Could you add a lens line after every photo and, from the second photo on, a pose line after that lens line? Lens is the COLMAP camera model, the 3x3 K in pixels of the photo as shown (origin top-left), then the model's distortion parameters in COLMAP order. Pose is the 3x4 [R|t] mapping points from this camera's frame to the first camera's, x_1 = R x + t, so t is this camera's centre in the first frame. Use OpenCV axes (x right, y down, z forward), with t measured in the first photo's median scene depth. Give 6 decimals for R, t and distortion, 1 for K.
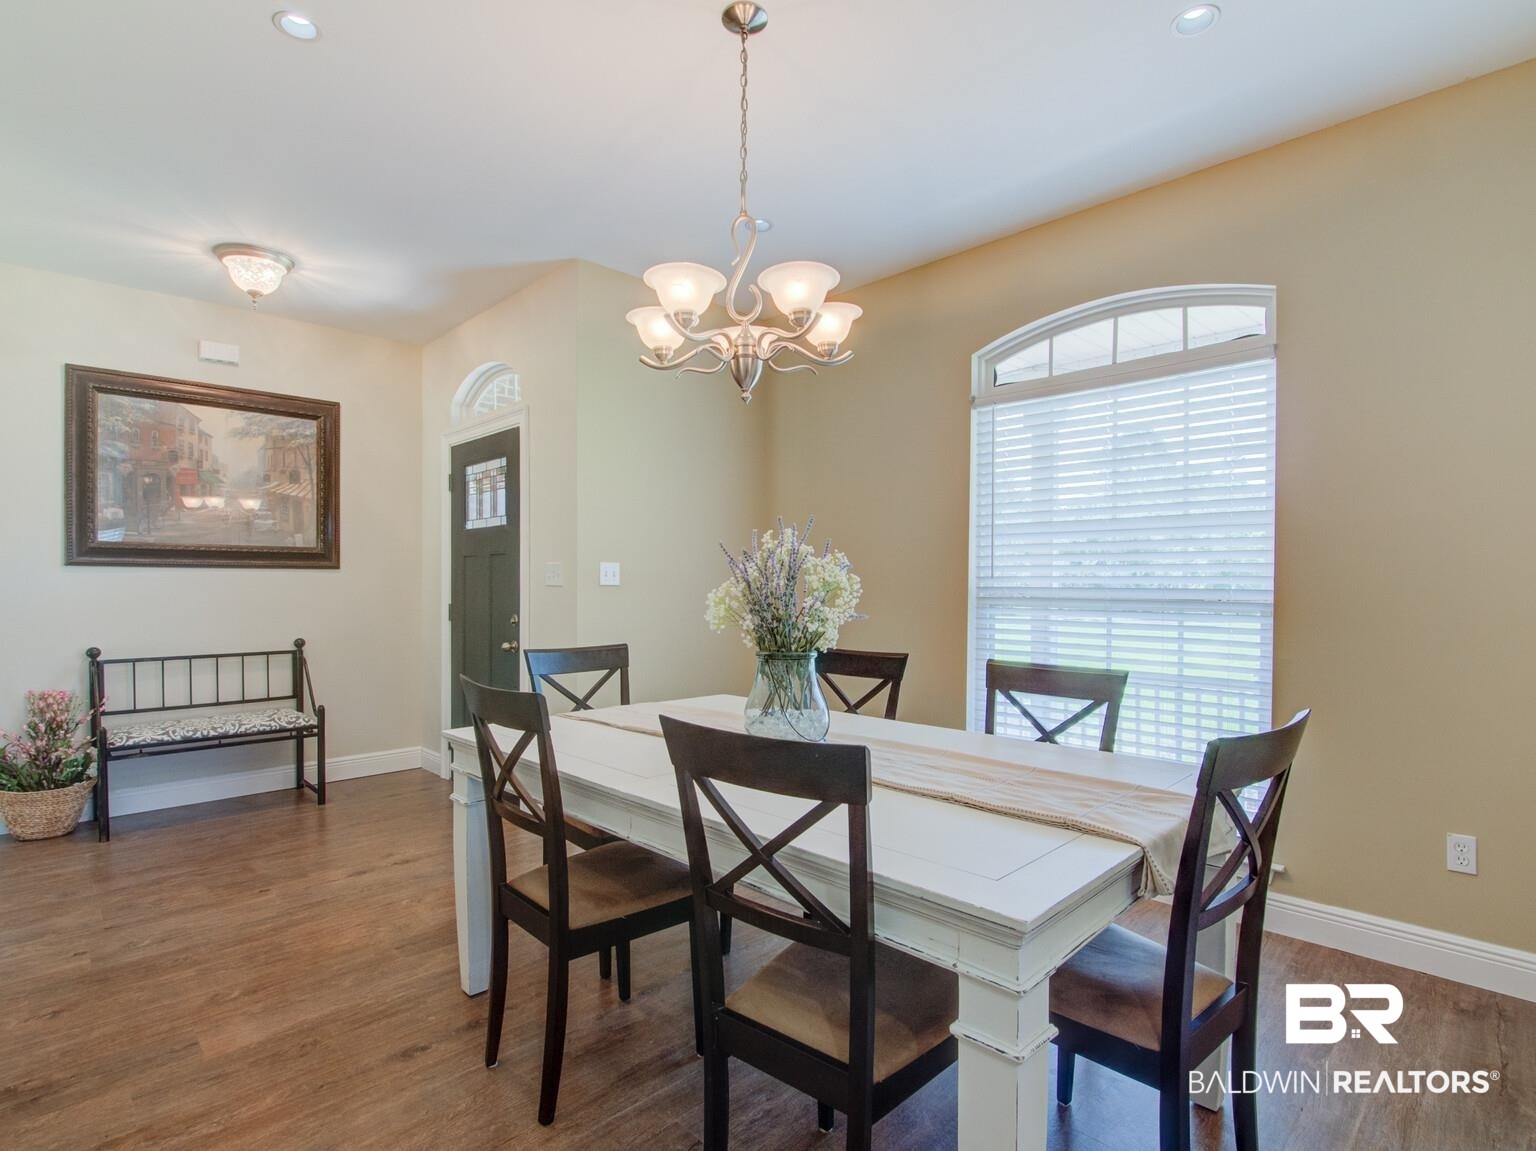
lens RADIAL K [[786.6, 0, 764.8], [0, 786.6, 591.3], [0, 0, 1]] dist [-0.010054, -0.000682]
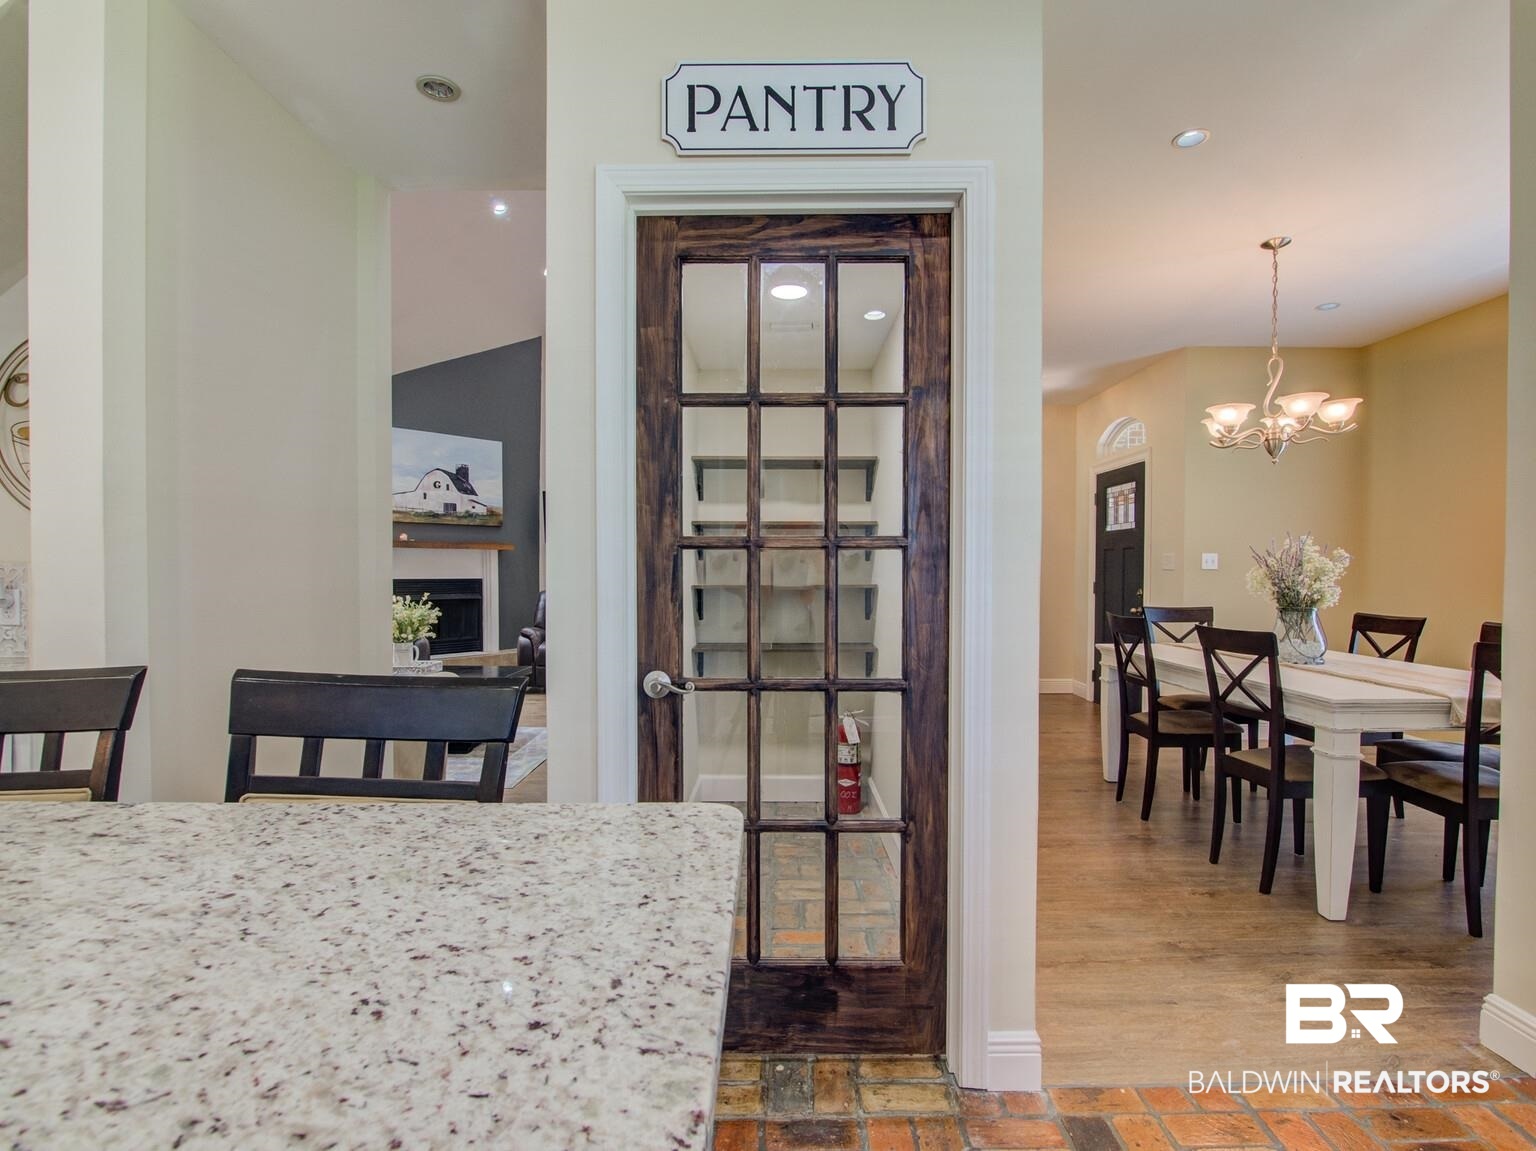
lens RADIAL K [[786.6, 0, 761.2], [0, 786.6, 586.0], [0, 0, 1]] dist [-0.010054, -0.000682]
pose [[0.717447, 0.014011, -0.696472, 0.368665], [-0.004026, 0.999864, 0.015967, 0.005902], [0.696602, -0.008652, 0.717406, -1.031727]]
